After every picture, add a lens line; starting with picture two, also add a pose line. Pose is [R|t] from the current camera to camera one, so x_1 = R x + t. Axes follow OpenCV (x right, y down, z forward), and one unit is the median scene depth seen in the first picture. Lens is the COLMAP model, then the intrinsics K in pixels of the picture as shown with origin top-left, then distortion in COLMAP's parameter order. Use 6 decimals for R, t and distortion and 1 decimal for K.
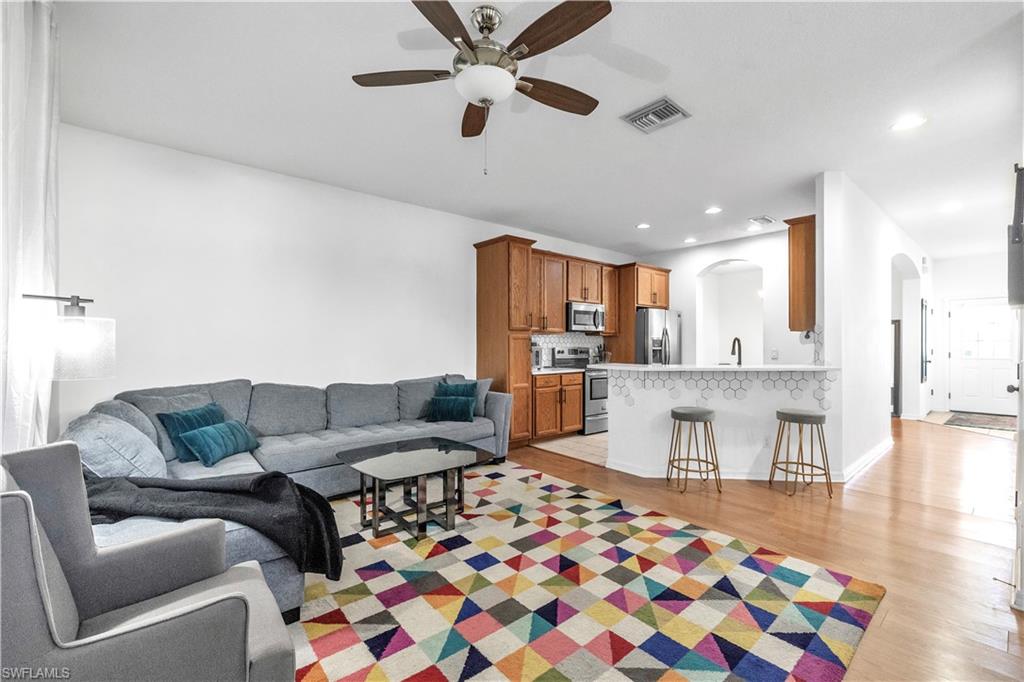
lens RADIAL K [[442.8, 0, 511.2], [0, 442.8, 336.7], [0, 0, 1]] dist [-0.000622, 0.000296]
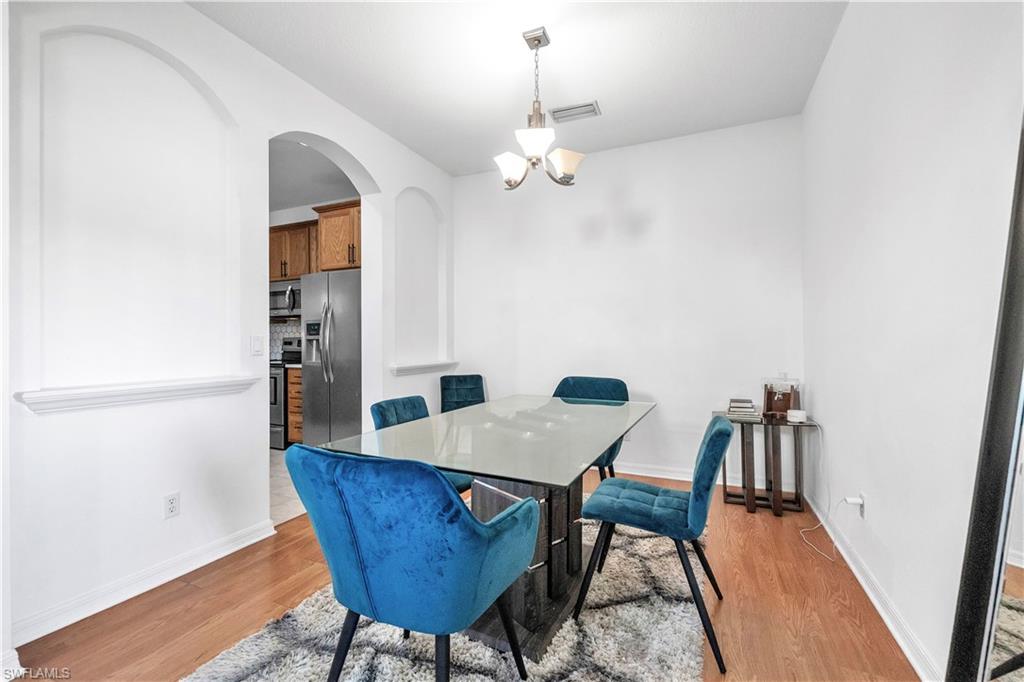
lens RADIAL K [[442.8, 0, 515.6], [0, 442.8, 336.1], [0, 0, 1]] dist [-0.000622, 0.000296]
pose [[0.425401, -0.008267, -0.904967, 1.763330], [0.025188, 0.999679, 0.002708, 0.051018], [0.904654, -0.023946, 0.425473, 1.718087]]
